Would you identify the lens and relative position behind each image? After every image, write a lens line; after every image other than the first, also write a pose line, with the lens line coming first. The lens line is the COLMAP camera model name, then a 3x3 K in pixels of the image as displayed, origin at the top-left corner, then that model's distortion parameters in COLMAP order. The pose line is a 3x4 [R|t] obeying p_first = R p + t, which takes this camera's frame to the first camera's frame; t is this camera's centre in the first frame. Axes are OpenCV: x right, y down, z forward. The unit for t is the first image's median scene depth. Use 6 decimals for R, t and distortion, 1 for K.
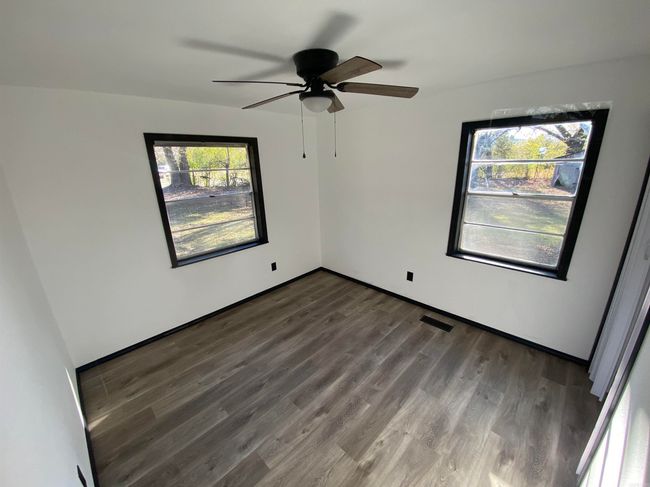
lens RADIAL K [[267.2, 0, 322.8], [0, 267.2, 245.3], [0, 0, 1]] dist [0.012998, -0.003596]
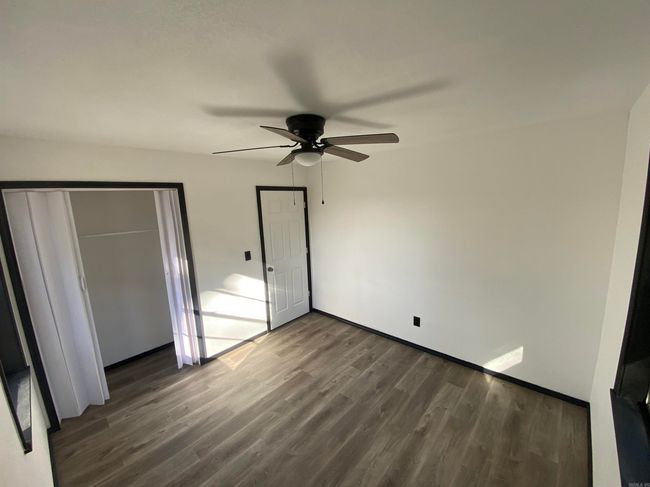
lens RADIAL K [[267.2, 0, 324.9], [0, 267.2, 244.4], [0, 0, 1]] dist [0.012998, -0.003596]
pose [[-0.996257, 0.077990, -0.037270, -0.015046], [0.051842, 0.884135, 0.464347, -0.555235], [0.069166, 0.460677, -0.884869, 1.649732]]
